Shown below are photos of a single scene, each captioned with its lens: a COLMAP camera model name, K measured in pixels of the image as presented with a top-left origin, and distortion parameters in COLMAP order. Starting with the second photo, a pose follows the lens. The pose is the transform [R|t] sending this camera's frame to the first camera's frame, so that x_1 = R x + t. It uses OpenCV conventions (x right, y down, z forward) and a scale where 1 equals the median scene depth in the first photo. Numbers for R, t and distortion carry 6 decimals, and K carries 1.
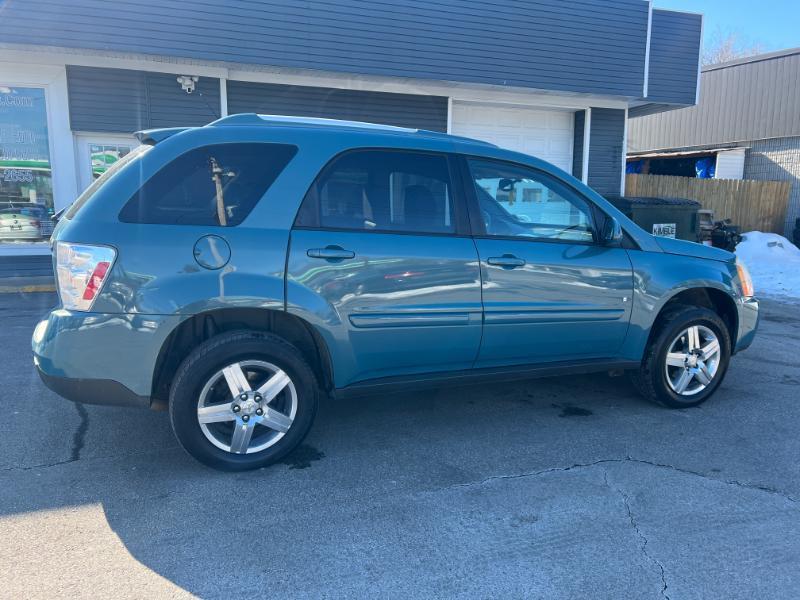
lens RADIAL K [[604.8, 0, 401.3], [0, 604.8, 303.3], [0, 0, 1]] dist [0.049092, -0.056185]
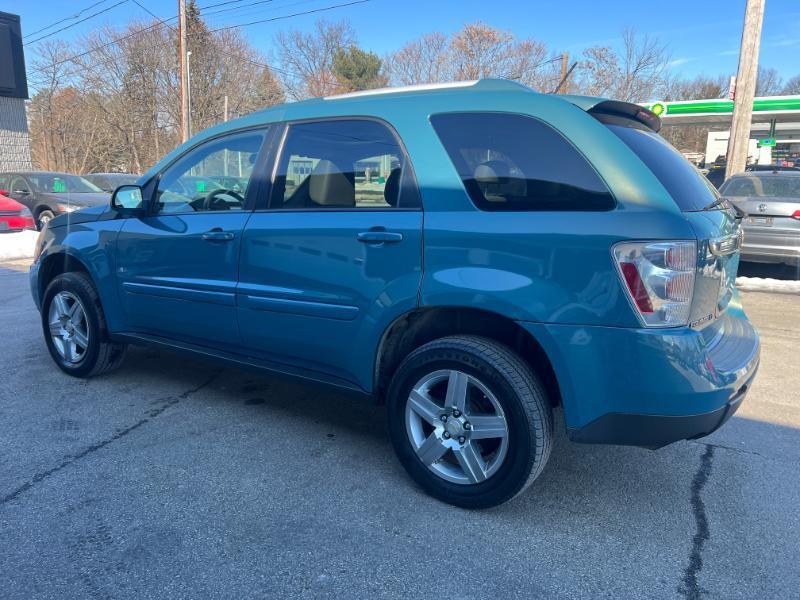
lens RADIAL K [[604.8, 0, 404.9], [0, 604.8, 299.1], [0, 0, 1]] dist [0.049092, -0.056185]
pose [[-0.582335, -0.180256, 0.792713, -0.907965], [0.111944, 0.948039, 0.297811, -0.305405], [-0.805205, 0.262165, -0.531898, 1.713221]]
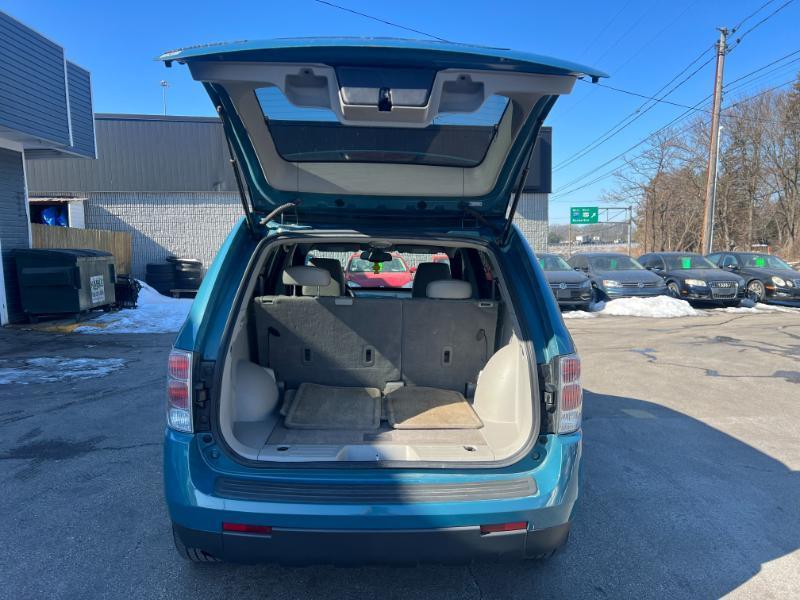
lens RADIAL K [[604.8, 0, 404.1], [0, 604.8, 303.6], [0, 0, 1]] dist [0.049092, -0.056185]
pose [[0.319213, -0.103047, 0.942064, -1.105189], [0.160954, 0.985524, 0.053262, -0.196650], [-0.933915, 0.134626, 0.331178, 0.725449]]
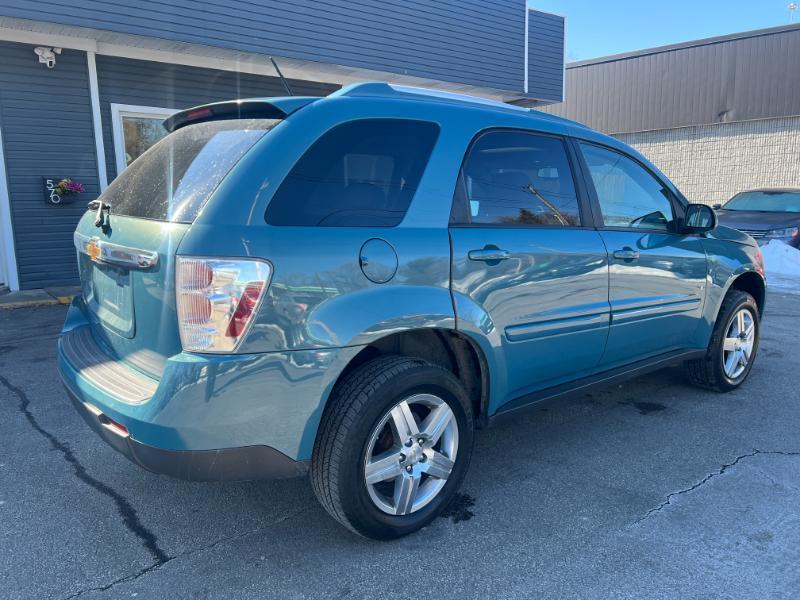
lens RADIAL K [[604.8, 0, 401.1], [0, 604.8, 298.4], [0, 0, 1]] dist [0.049092, -0.056185]
pose [[0.954506, -0.065563, 0.290895, -0.414978], [0.065355, 0.997807, 0.010440, -0.034510], [-0.290941, 0.009047, 0.956698, 0.213926]]
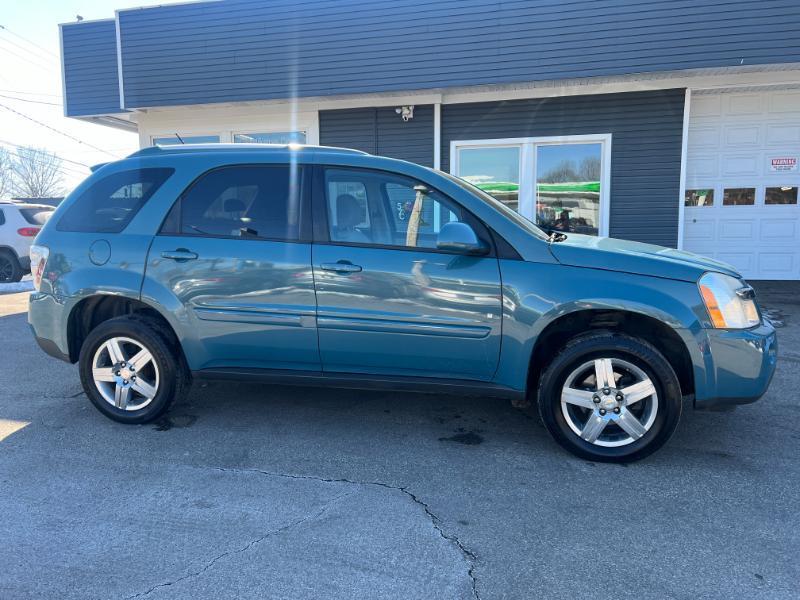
lens RADIAL K [[604.8, 0, 401.5], [0, 604.8, 298.6], [0, 0, 1]] dist [0.049092, -0.056185]
pose [[0.816663, 0.054785, -0.574508, 0.820376], [-0.072550, 0.997332, -0.008024, -0.016278], [0.572536, 0.048234, 0.818459, 0.233990]]
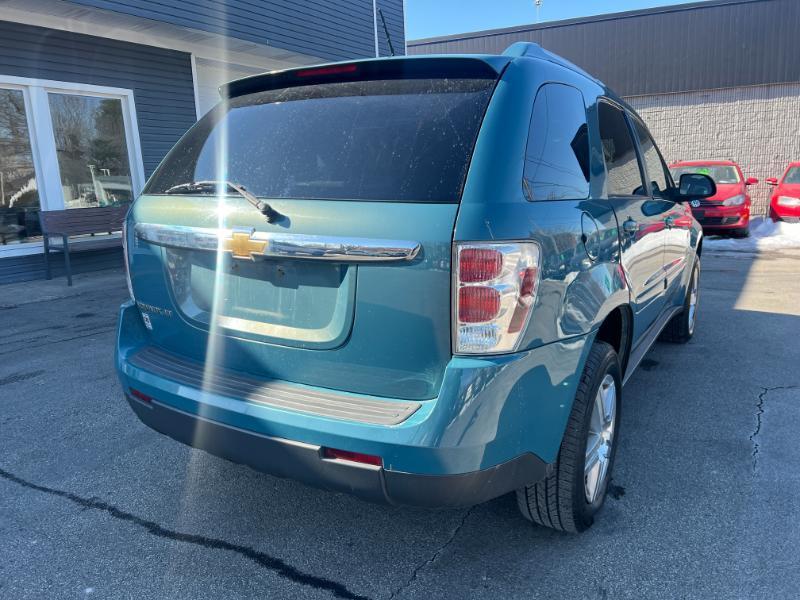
lens RADIAL K [[604.8, 0, 398.1], [0, 604.8, 300.6], [0, 0, 1]] dist [0.049092, -0.056185]
pose [[0.800319, -0.154536, 0.579318, -0.743857], [0.134824, 0.987853, 0.077257, -0.077289], [-0.584220, 0.016275, 0.811432, 0.453542]]
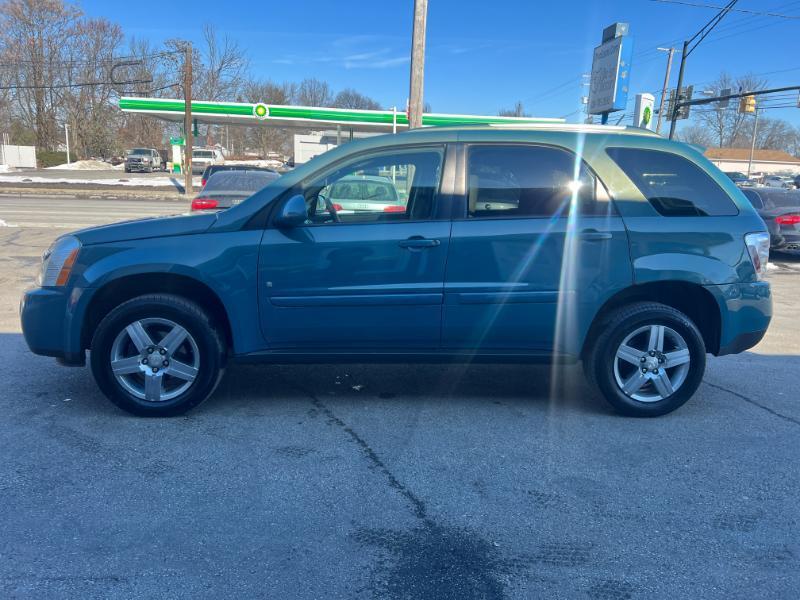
lens RADIAL K [[604.8, 0, 405.2], [0, 604.8, 299.1], [0, 0, 1]] dist [0.049092, -0.056185]
pose [[-0.961017, -0.099865, 0.257825, -0.254640], [-0.005272, 0.938942, 0.344036, -0.409921], [-0.276440, 0.329265, -0.902865, 2.359921]]
